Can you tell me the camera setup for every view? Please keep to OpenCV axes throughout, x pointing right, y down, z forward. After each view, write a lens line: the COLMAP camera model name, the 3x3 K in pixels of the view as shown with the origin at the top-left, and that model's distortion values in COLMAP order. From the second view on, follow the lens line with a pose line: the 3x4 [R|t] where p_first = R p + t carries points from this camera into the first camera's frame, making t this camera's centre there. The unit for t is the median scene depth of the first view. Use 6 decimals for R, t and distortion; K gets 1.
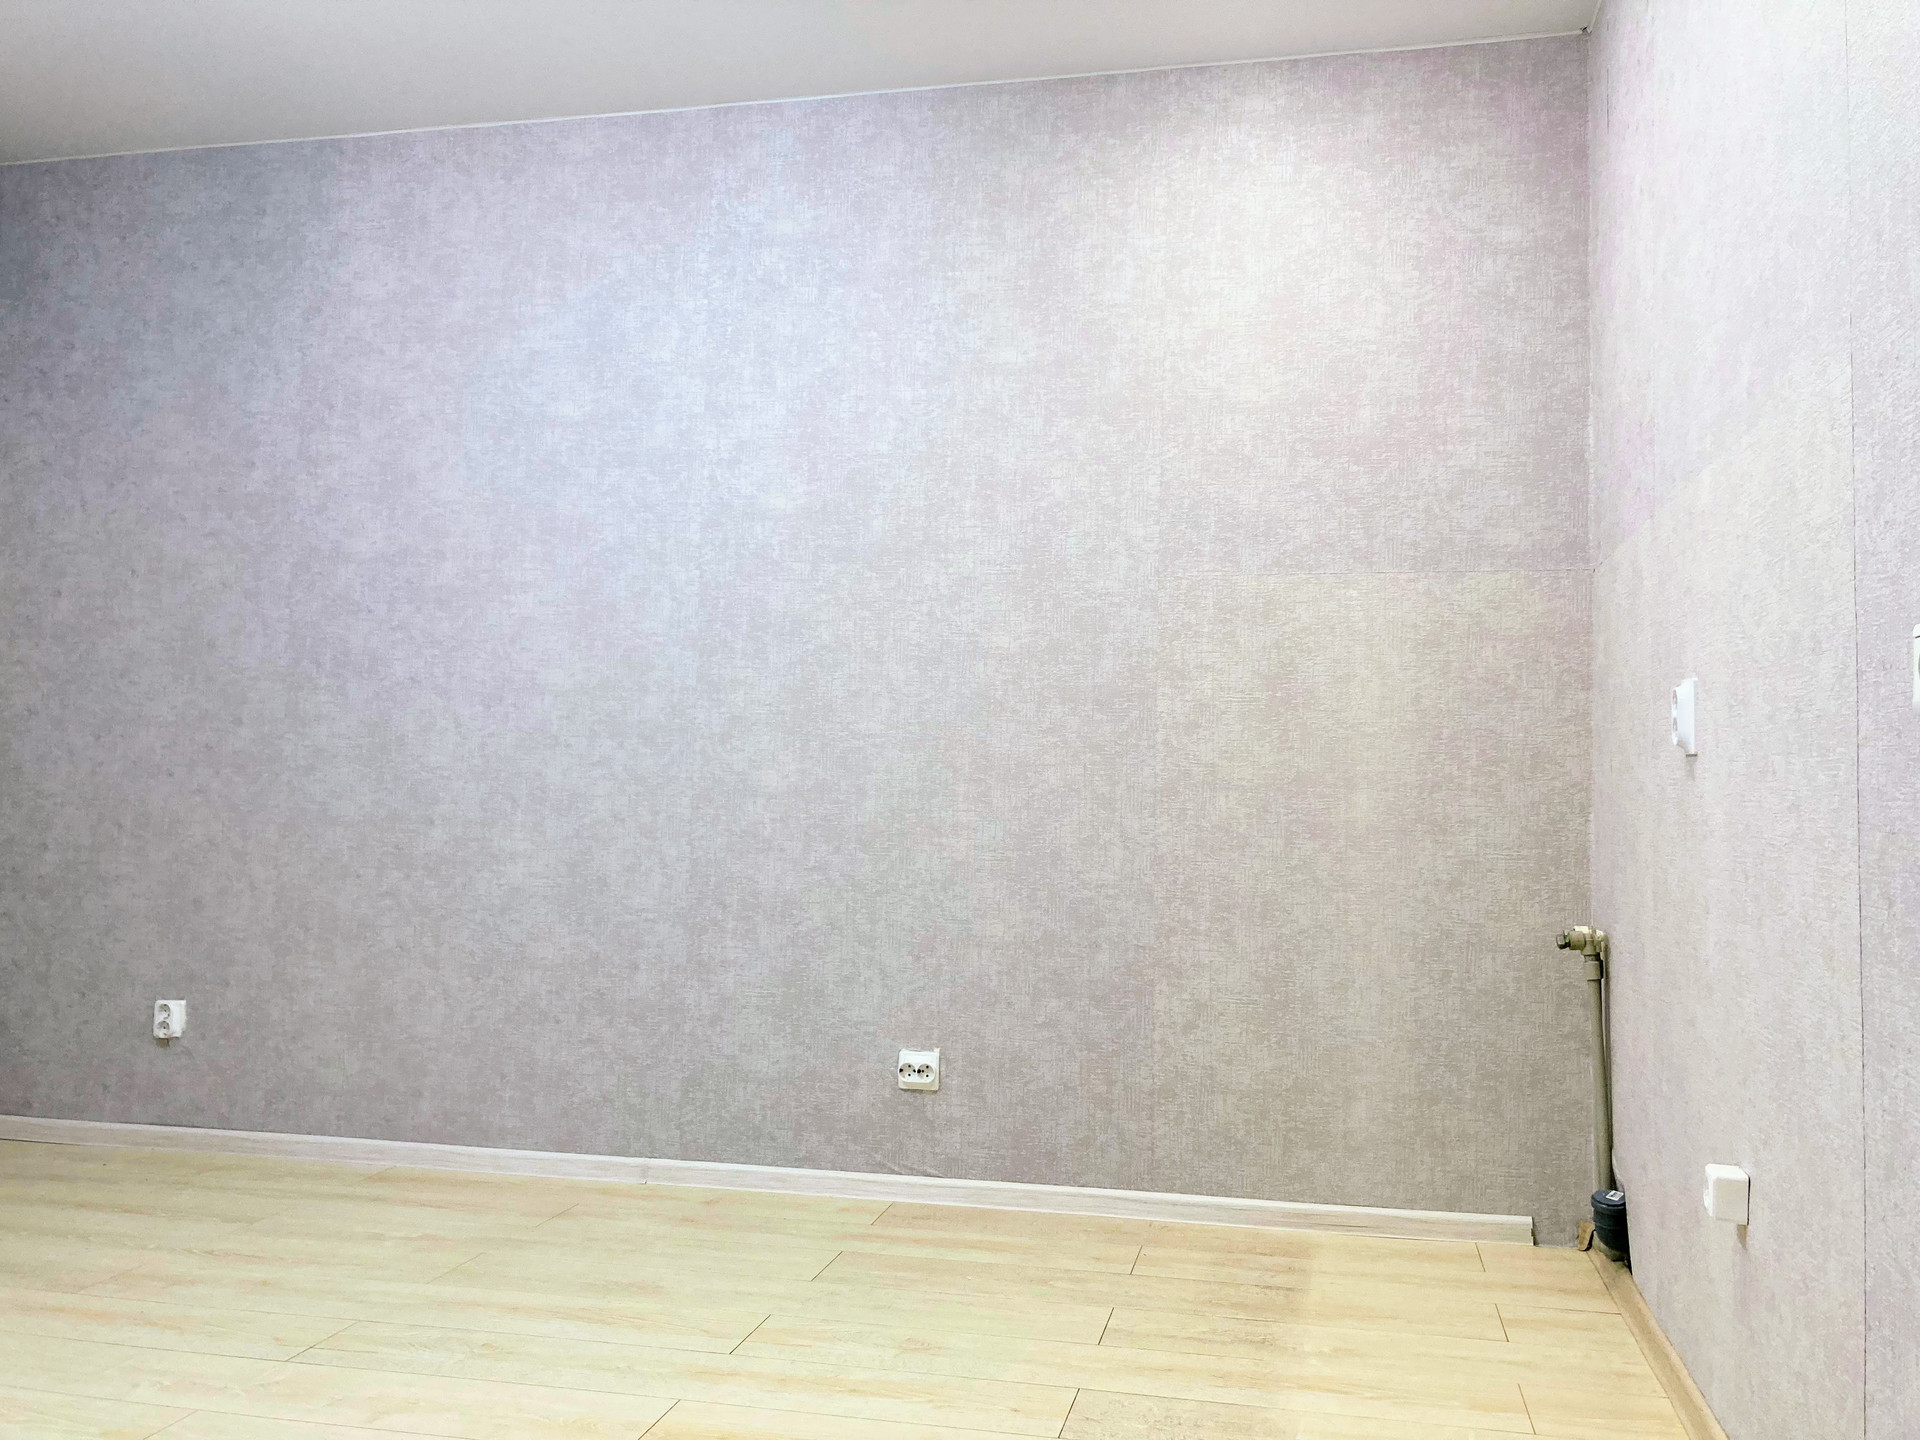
lens RADIAL K [[1545.0, 0, 959.4], [0, 1545.0, 706.9], [0, 0, 1]] dist [0.004835, 0.003022]
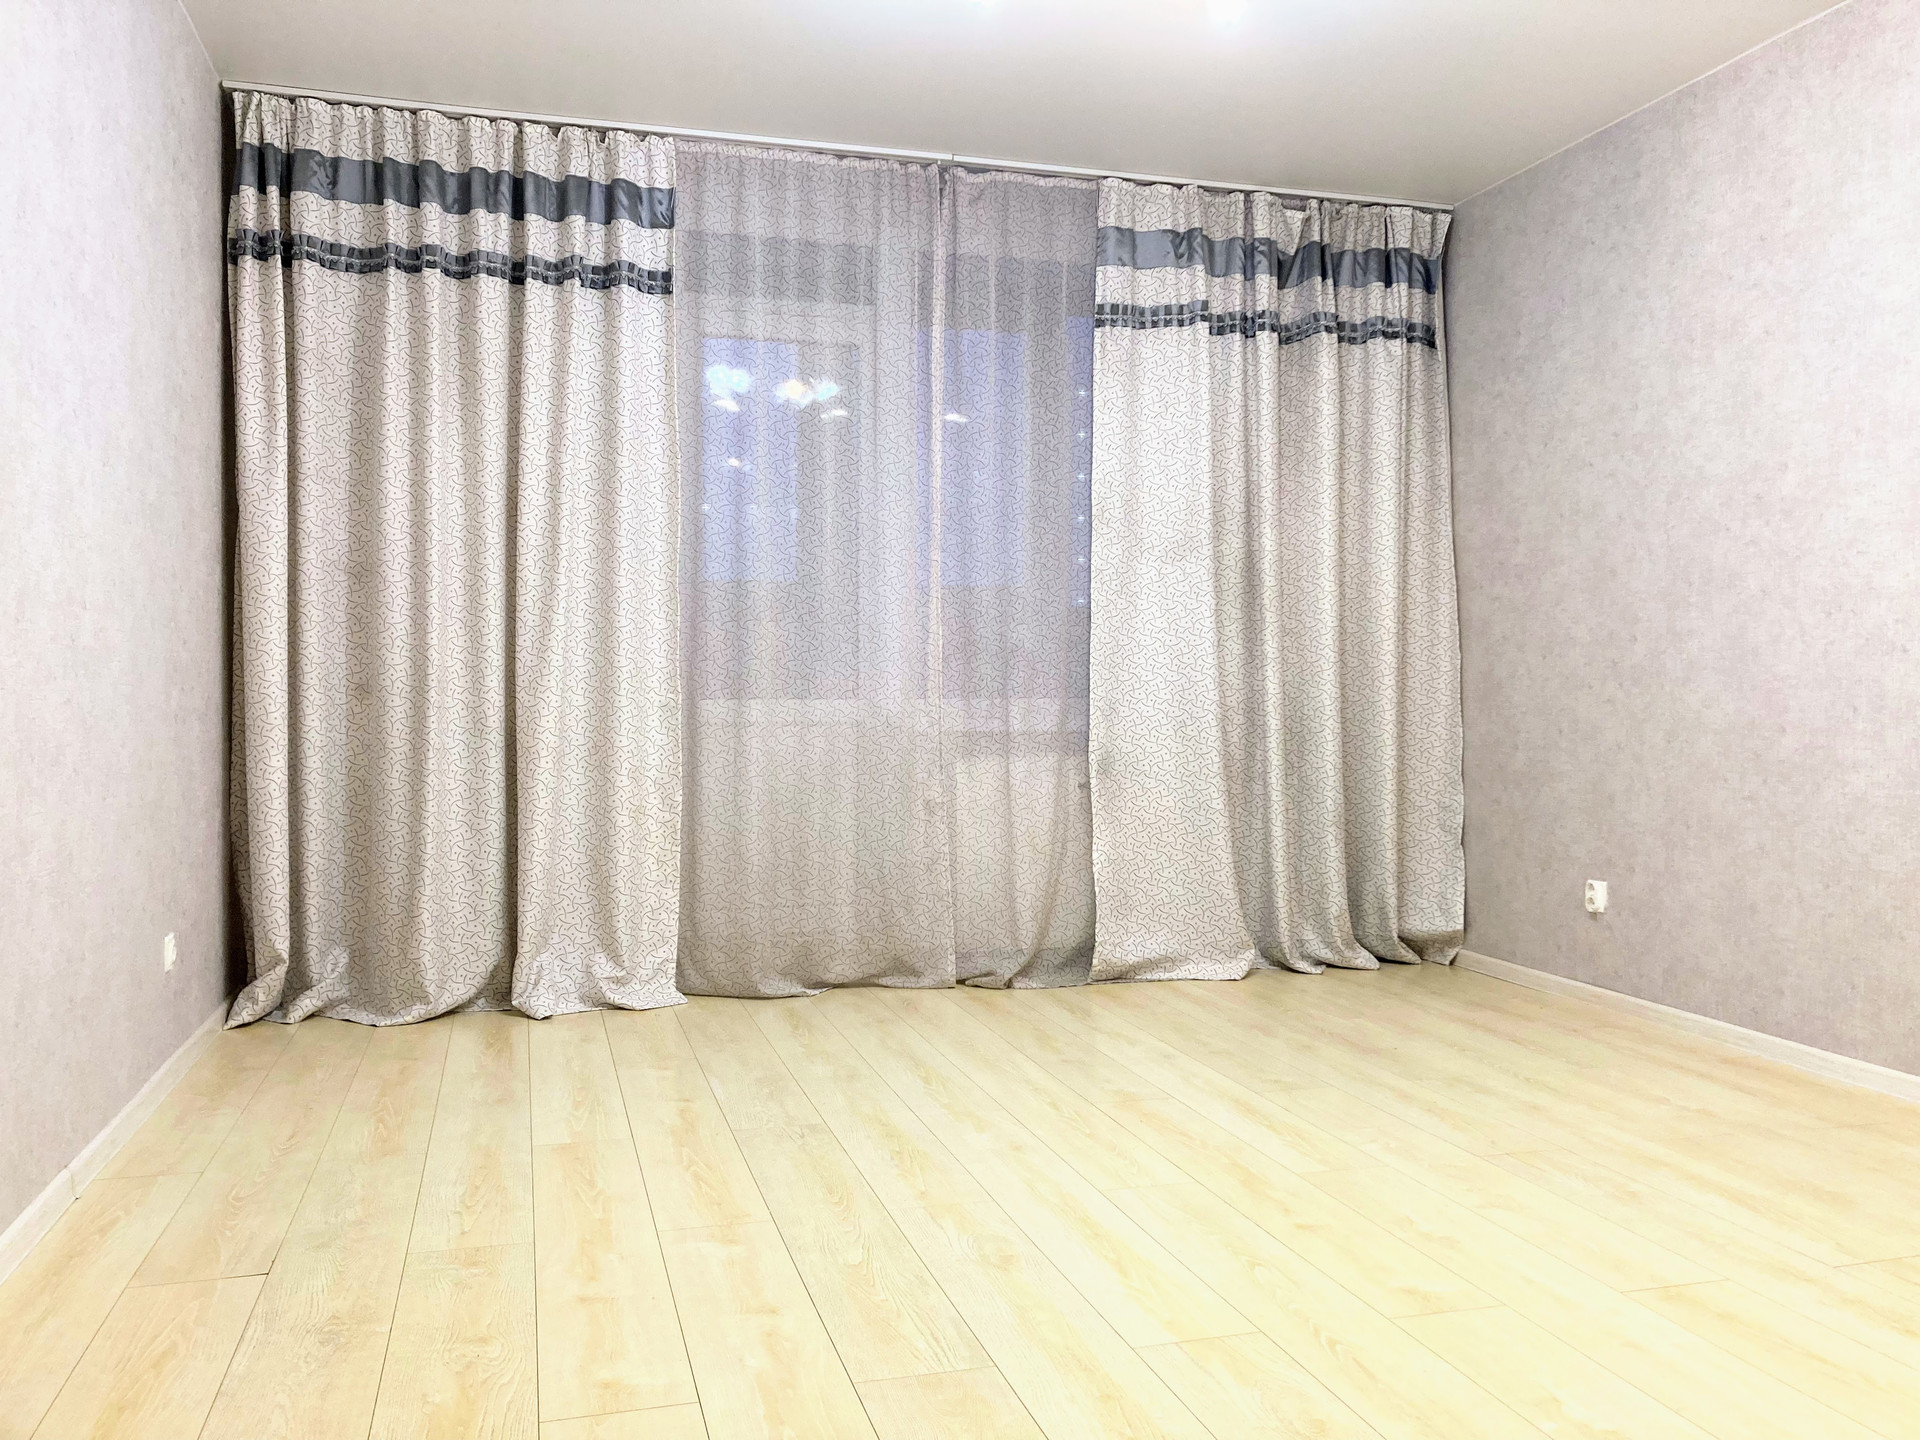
lens RADIAL K [[1545.0, 0, 976.6], [0, 1545.0, 695.2], [0, 0, 1]] dist [0.004835, 0.003022]
pose [[0.474208, -0.012302, -0.880327, 0.308544], [0.057695, 0.998187, 0.017129, 0.003358], [0.878520, -0.058913, 0.474058, 0.047567]]
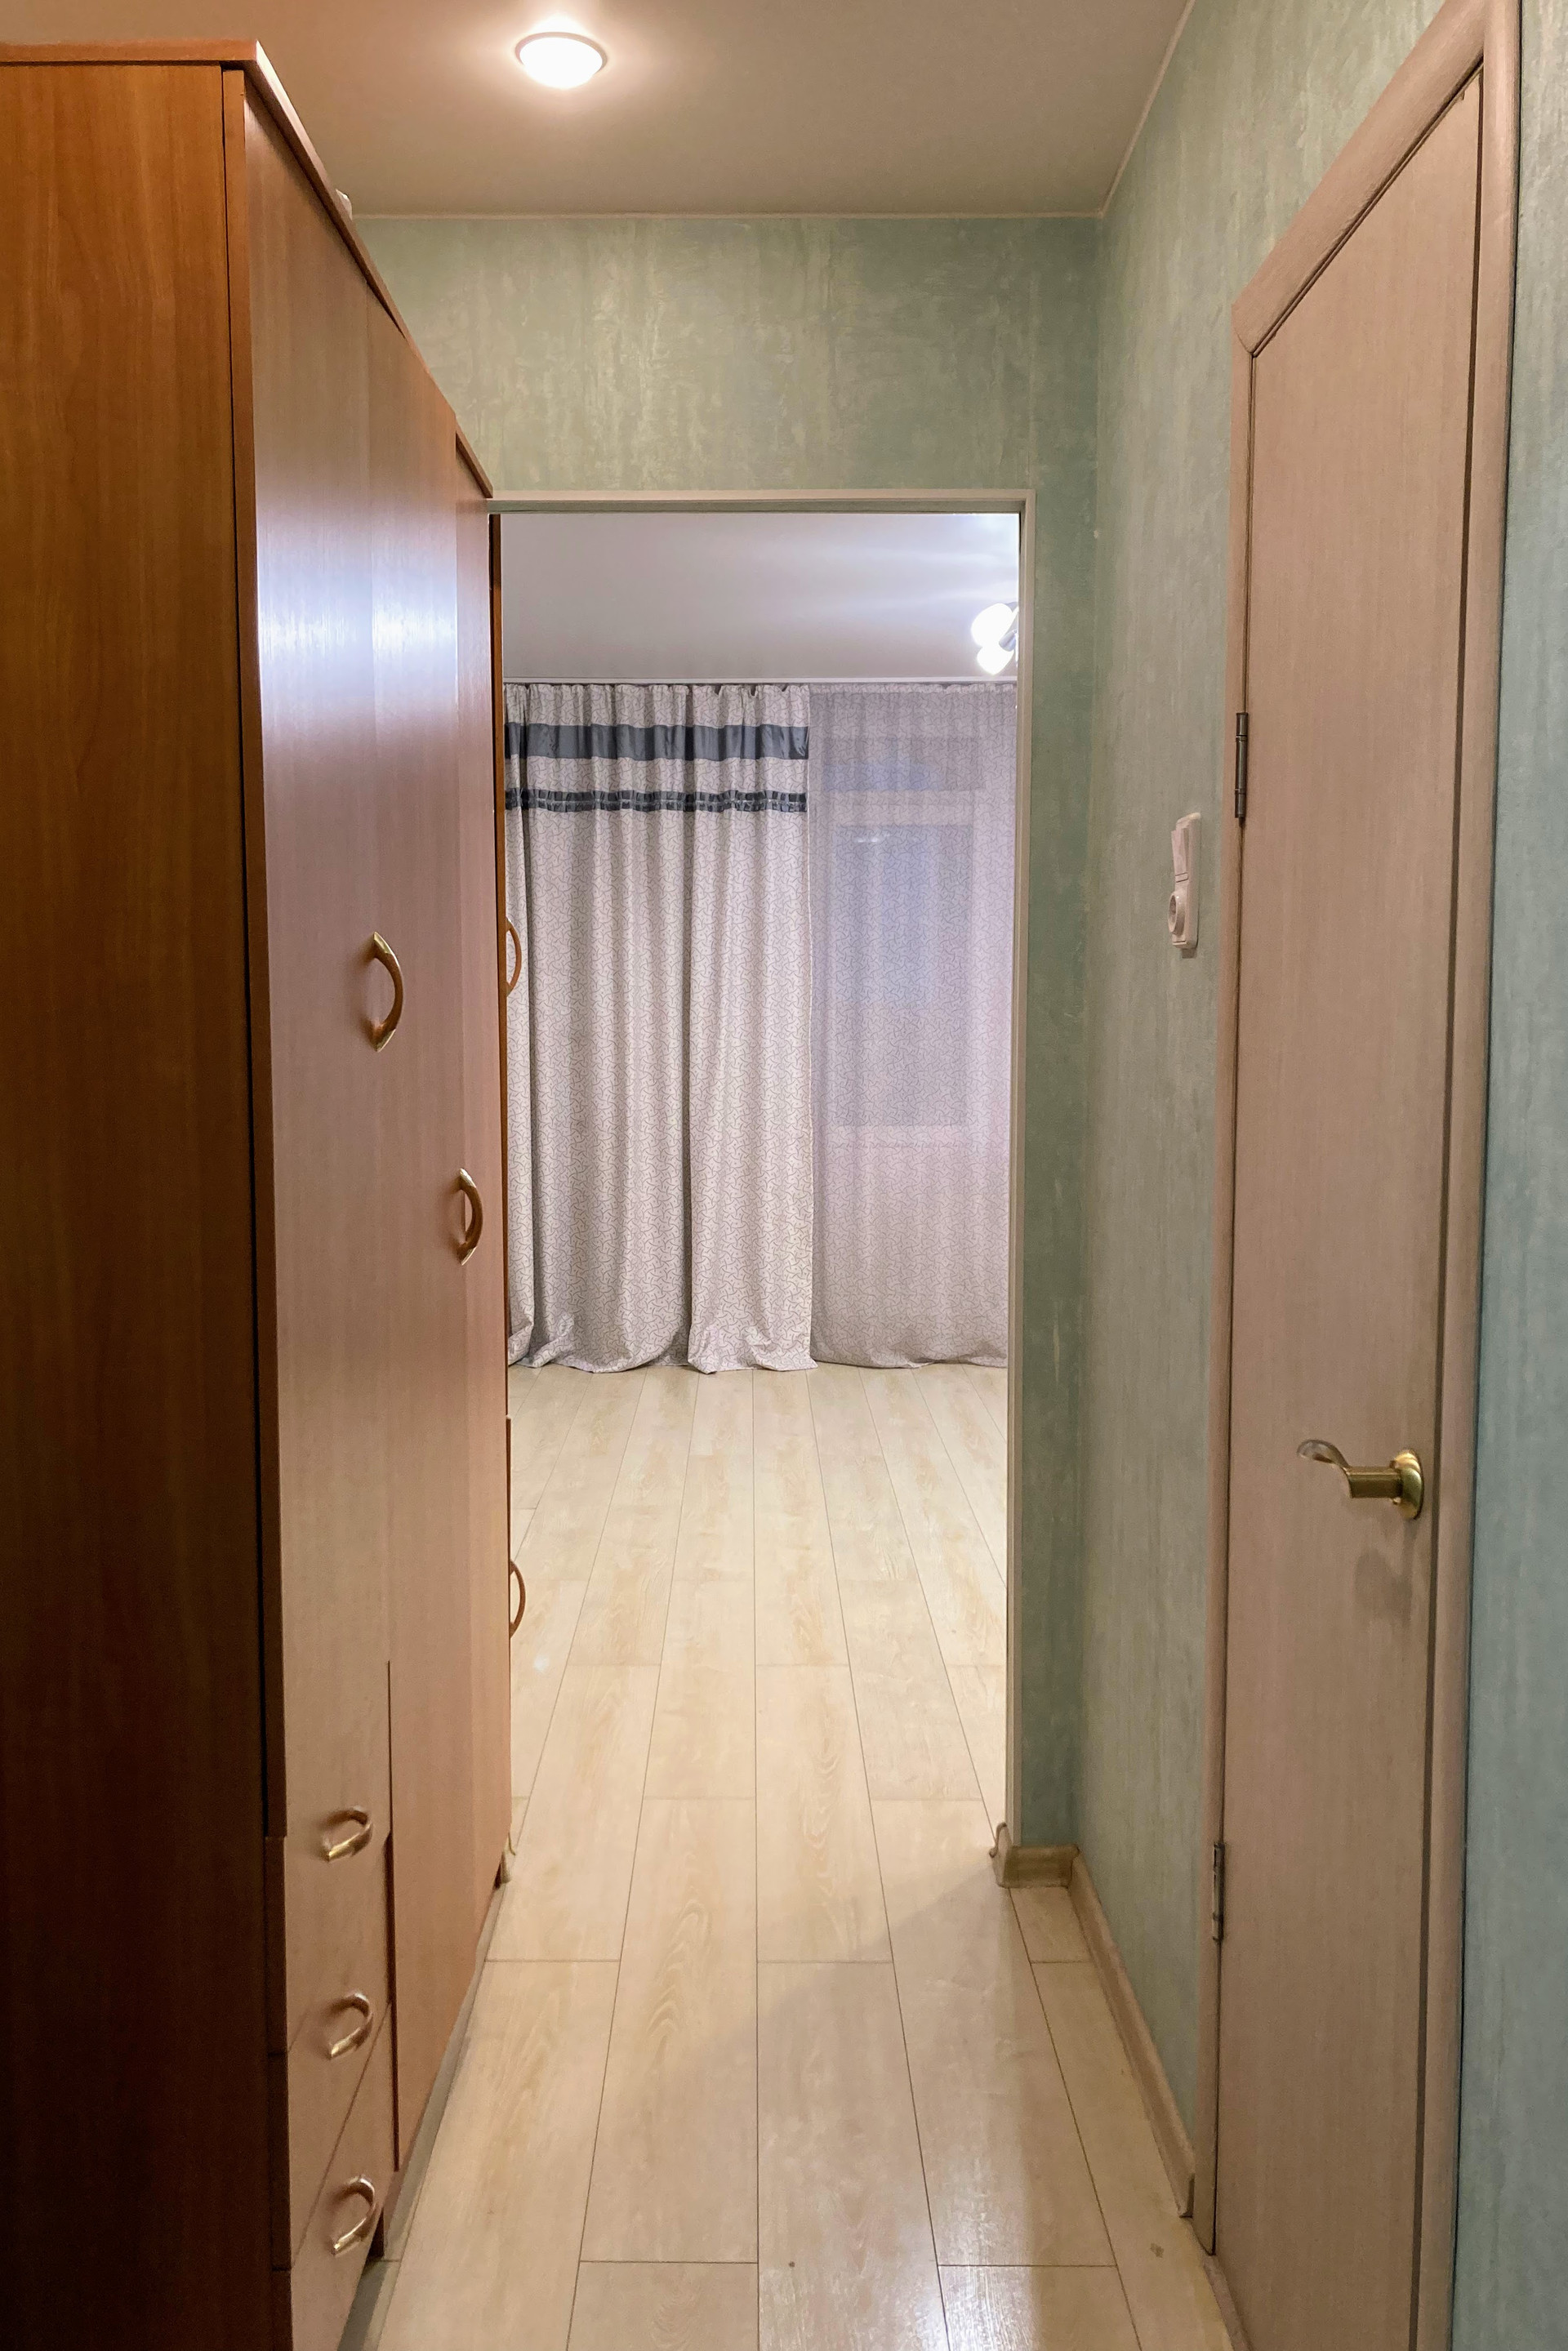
lens RADIAL K [[1939.3, 0, 779.9], [0, 1939.3, 1157.8], [0, 0, 1]] dist [0.057382, -0.056986]
pose [[0.217928, 0.073826, -0.973169, 1.032037], [0.061428, 0.994120, 0.089172, -0.139411], [0.974030, -0.079212, 0.212111, -0.030635]]
